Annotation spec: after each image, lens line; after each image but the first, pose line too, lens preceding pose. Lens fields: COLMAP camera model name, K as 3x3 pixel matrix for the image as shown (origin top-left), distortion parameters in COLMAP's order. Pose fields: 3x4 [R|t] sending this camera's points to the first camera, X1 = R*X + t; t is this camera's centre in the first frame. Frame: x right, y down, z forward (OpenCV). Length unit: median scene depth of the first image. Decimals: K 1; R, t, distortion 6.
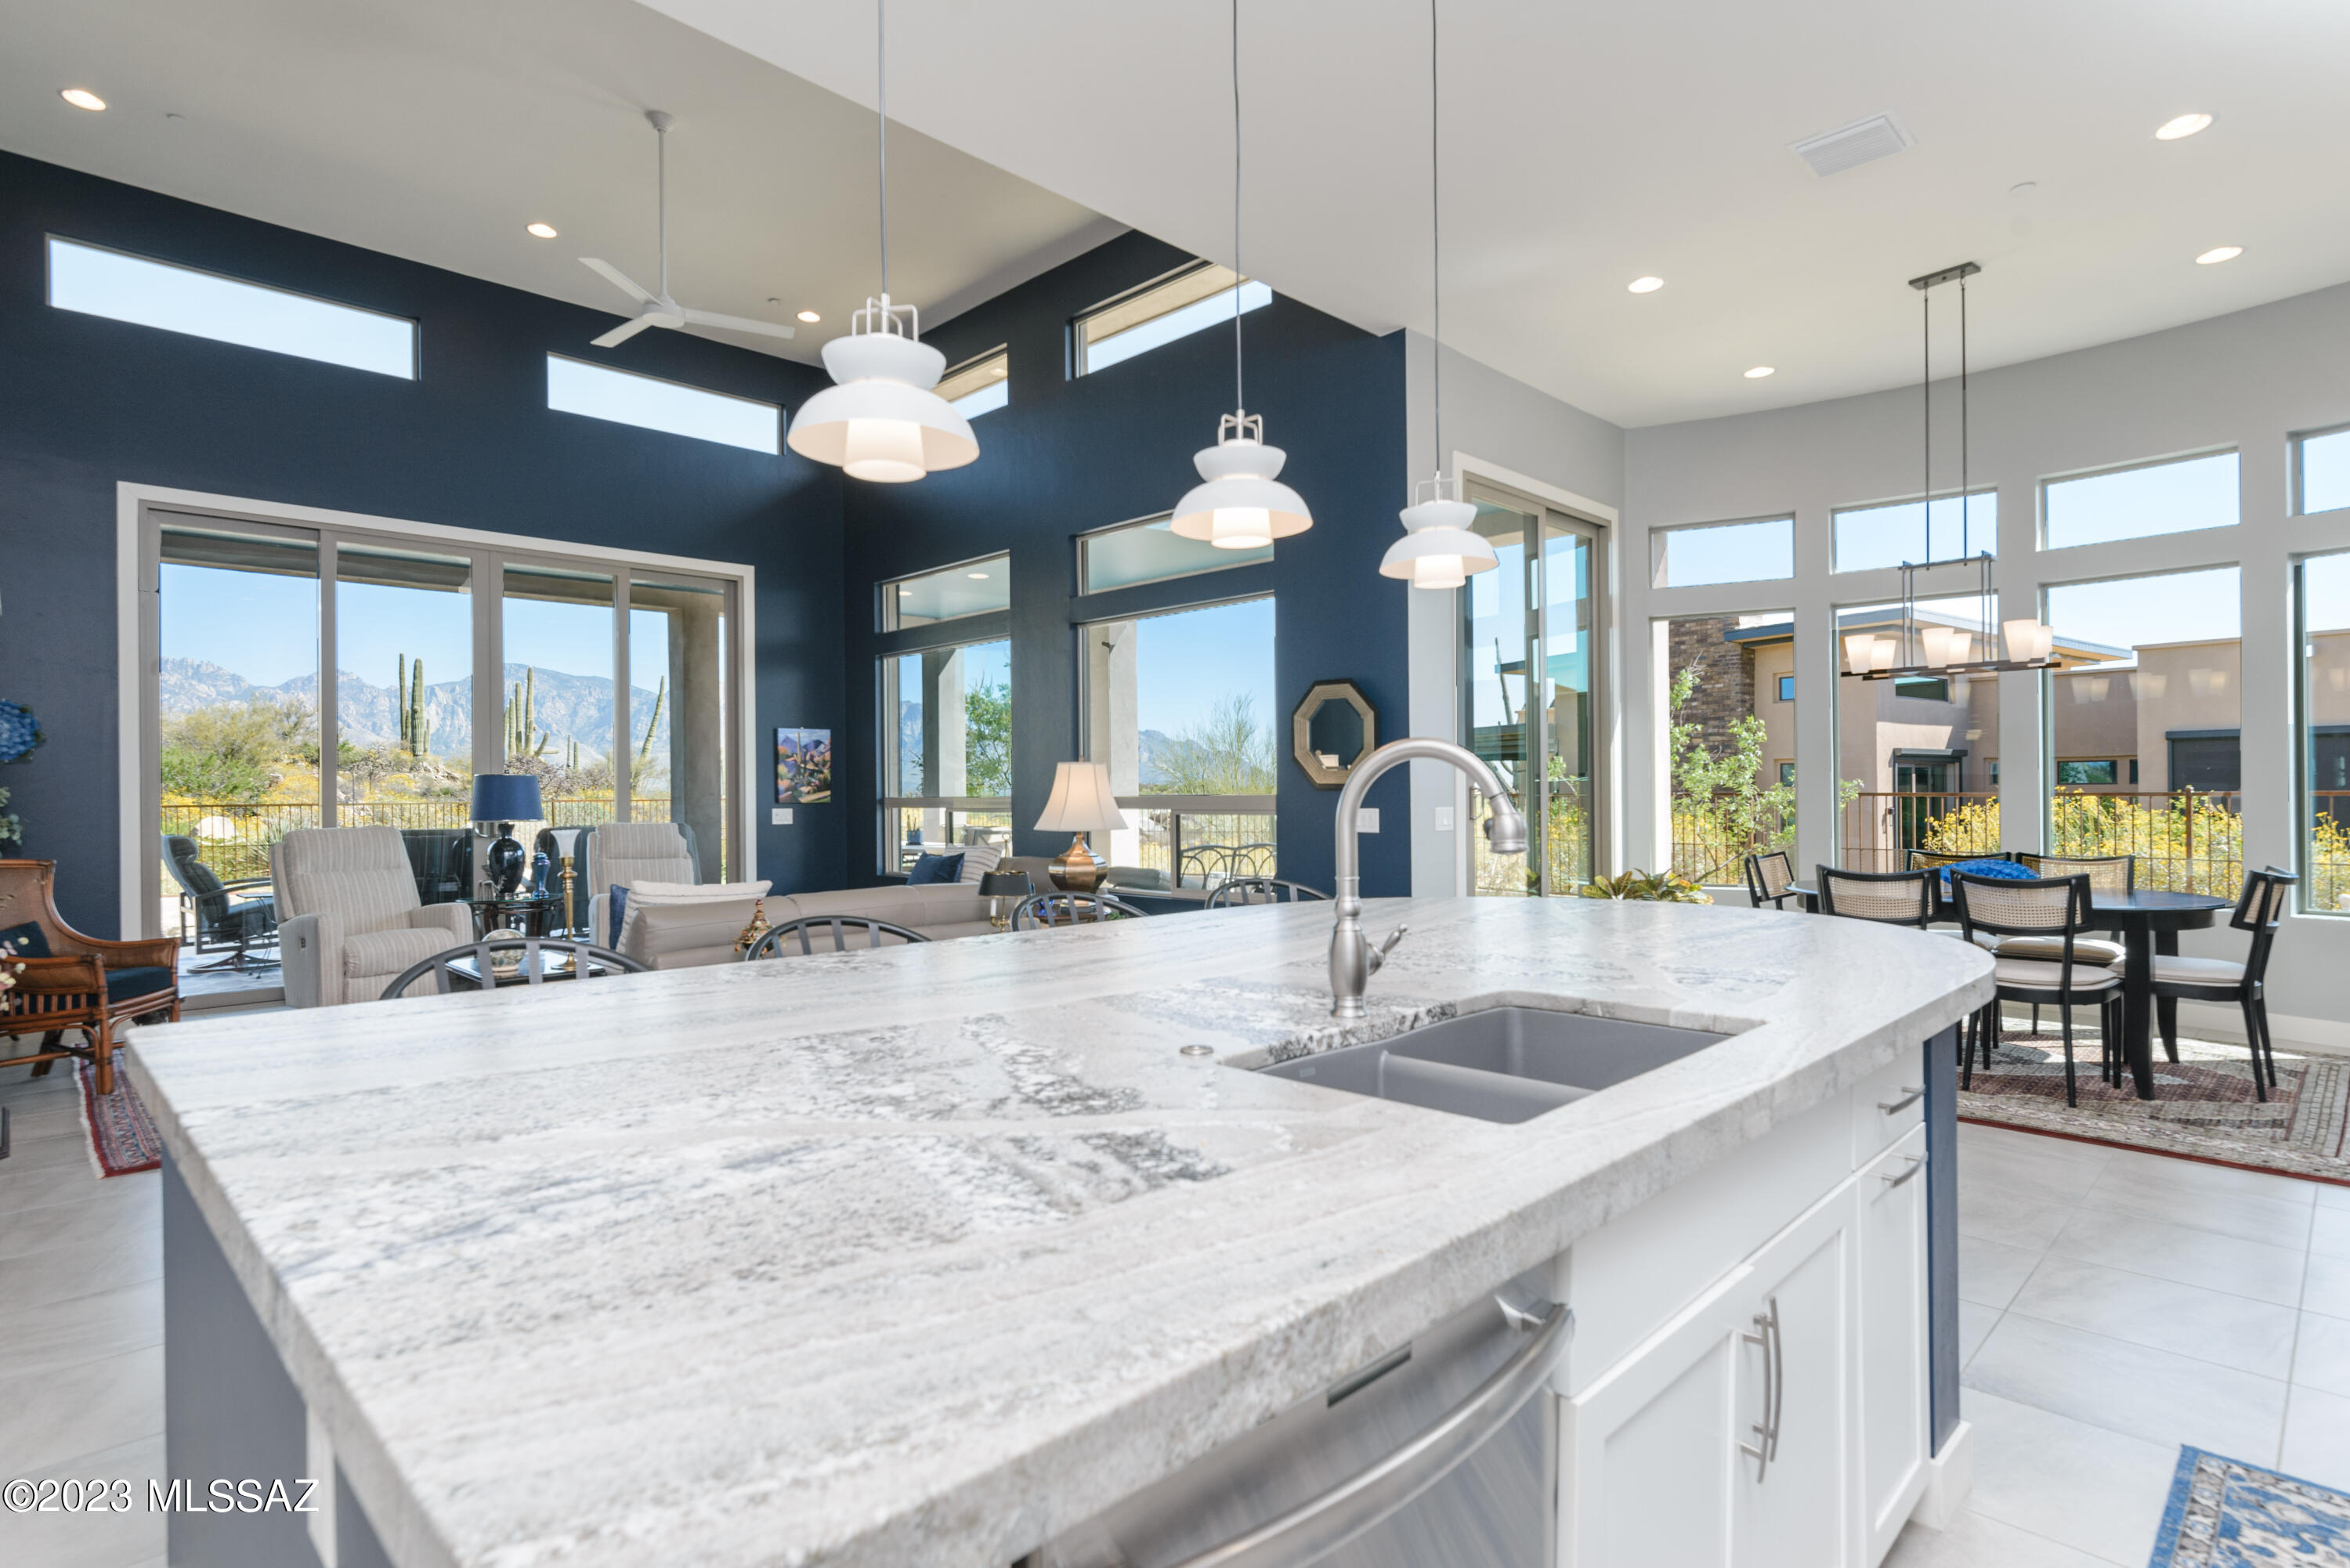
lens RADIAL K [[1182.2, 0, 1205.5], [0, 1182.2, 791.2], [0, 0, 1]] dist [-0.001283, -0.000593]
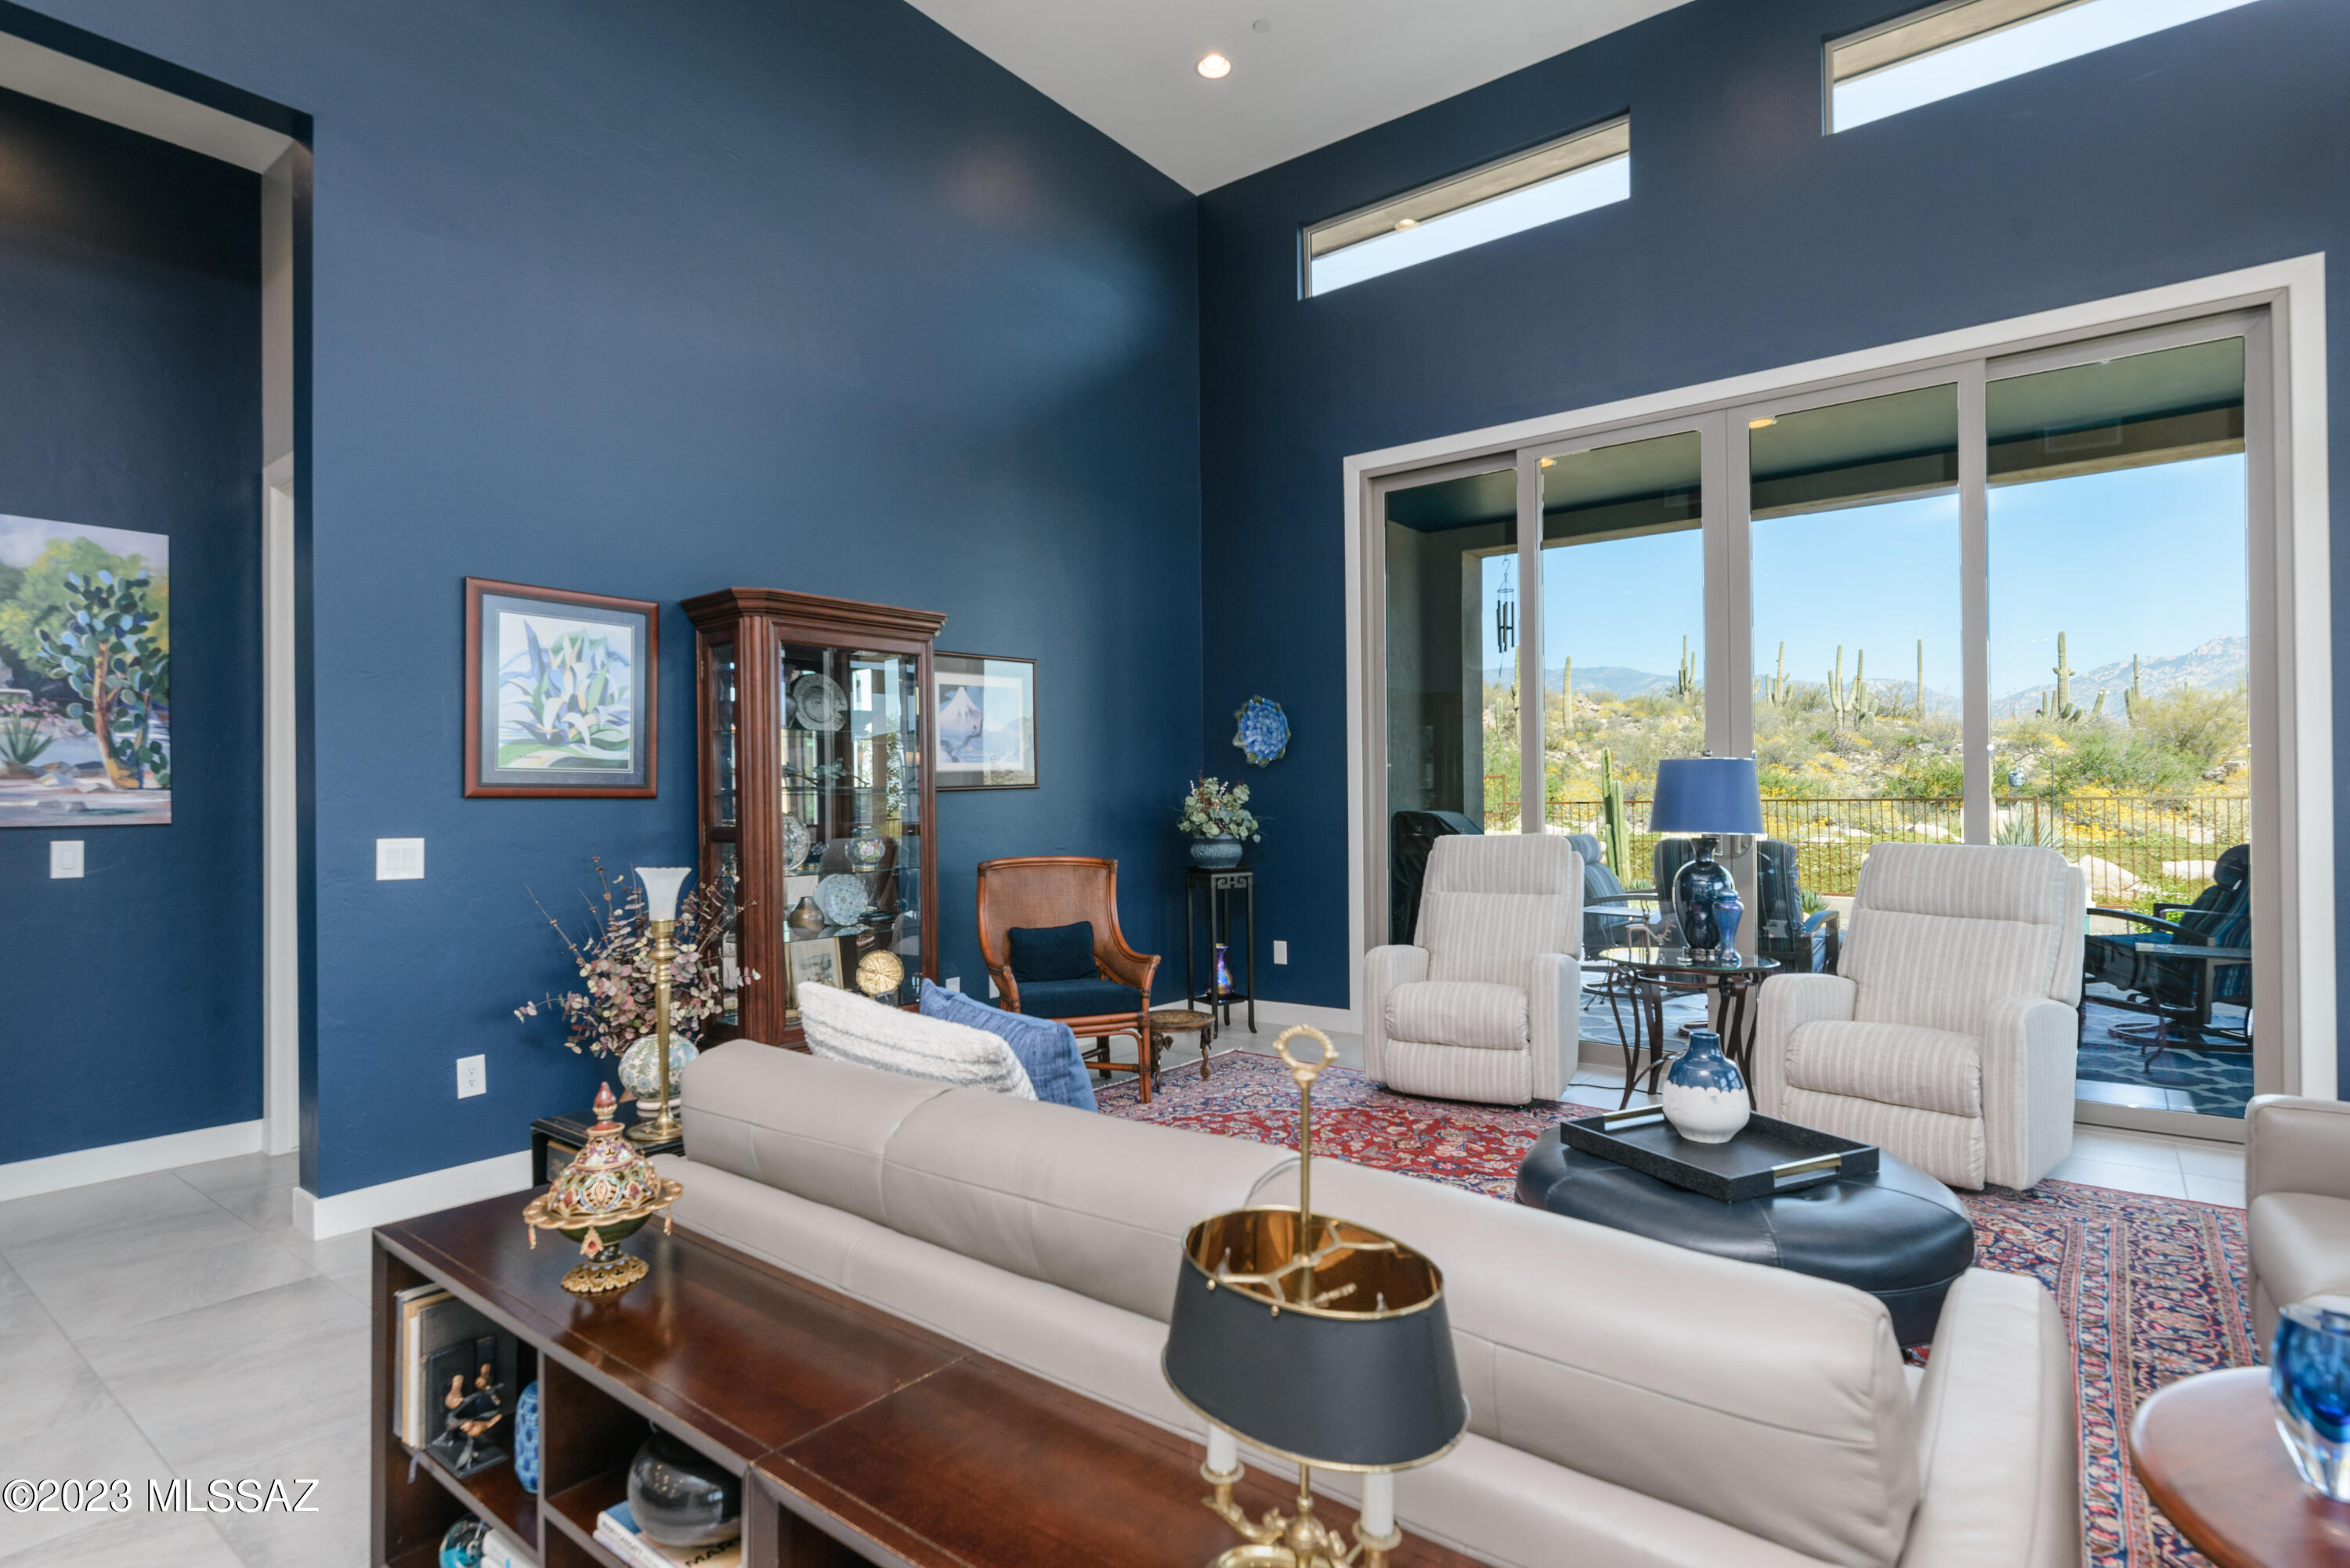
lens RADIAL K [[1182.2, 0, 1165.4], [0, 1182.2, 788.9], [0, 0, 1]] dist [-0.001283, -0.000593]
pose [[0.104866, -0.001549, -0.994485, 0.000253], [0.006613, 0.999978, -0.000861, 0.000849], [0.994464, -0.006487, 0.104874, 0.531356]]
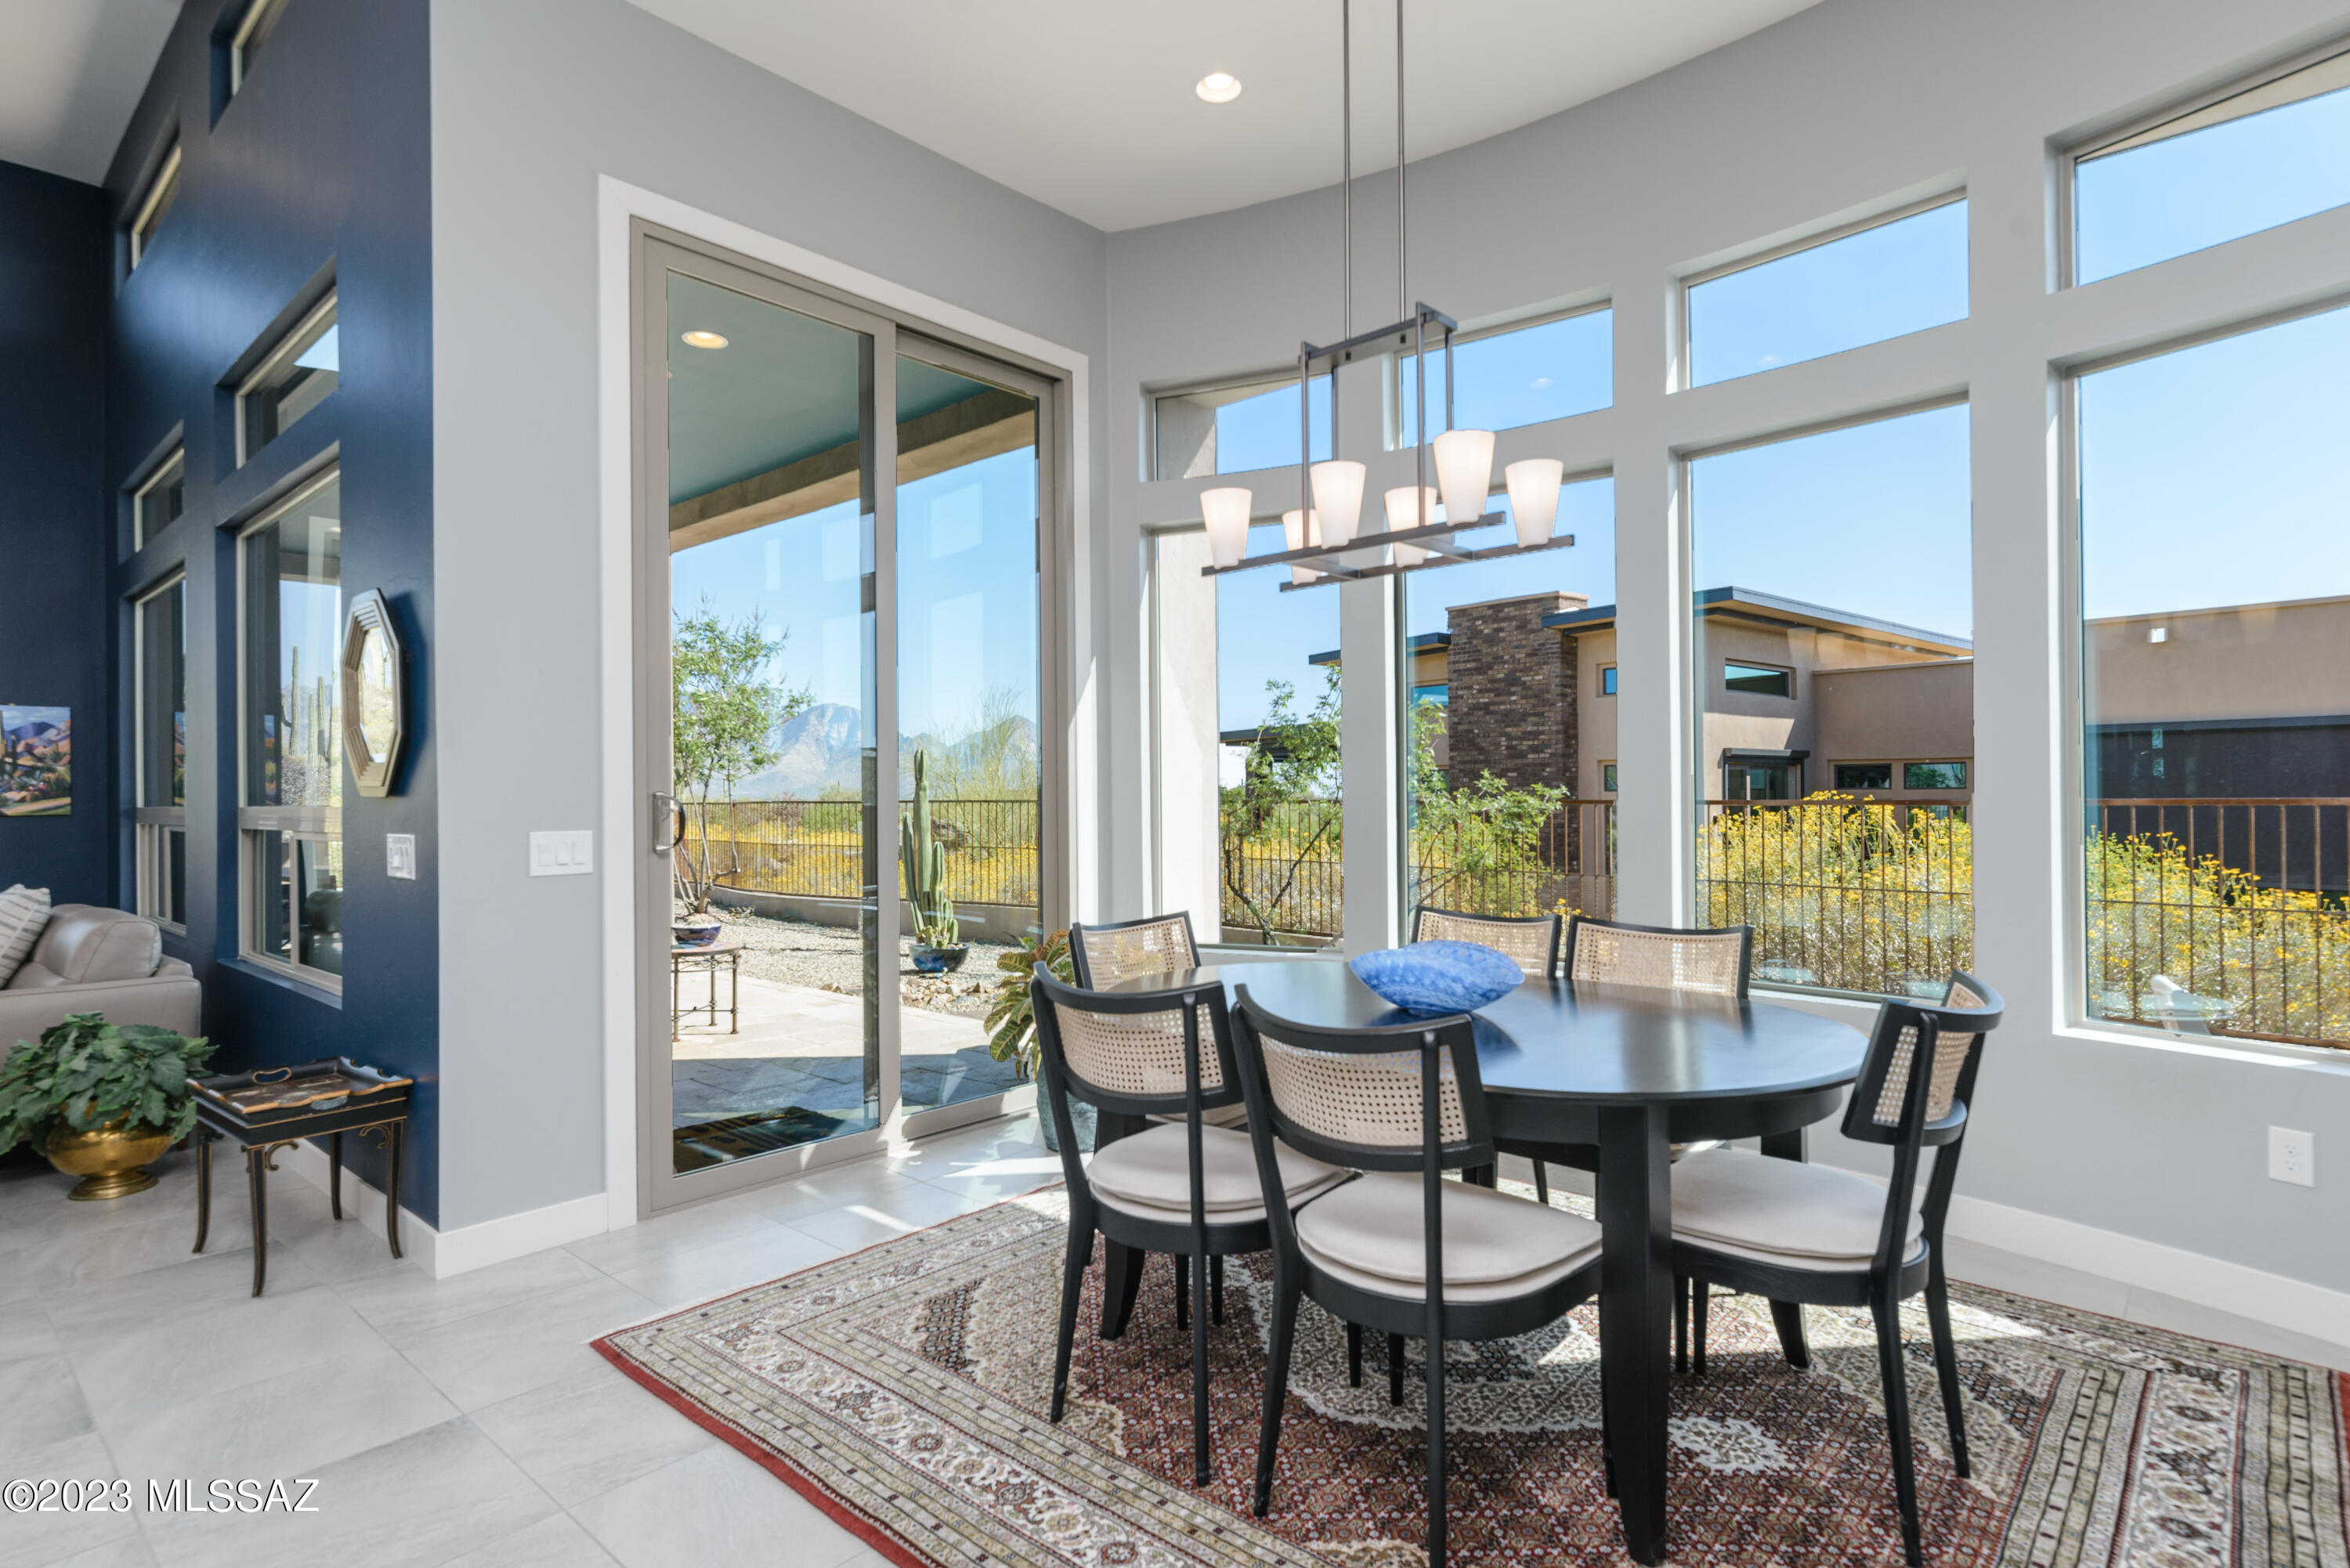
lens RADIAL K [[1182.2, 0, 1192.0], [0, 1182.2, 805.7], [0, 0, 1]] dist [-0.001283, -0.000593]
pose [[0.998652, 0.001139, 0.051900, 0.306505], [-0.001669, 0.999947, 0.010185, -0.003622], [-0.051886, -0.010258, 0.998600, 0.294811]]
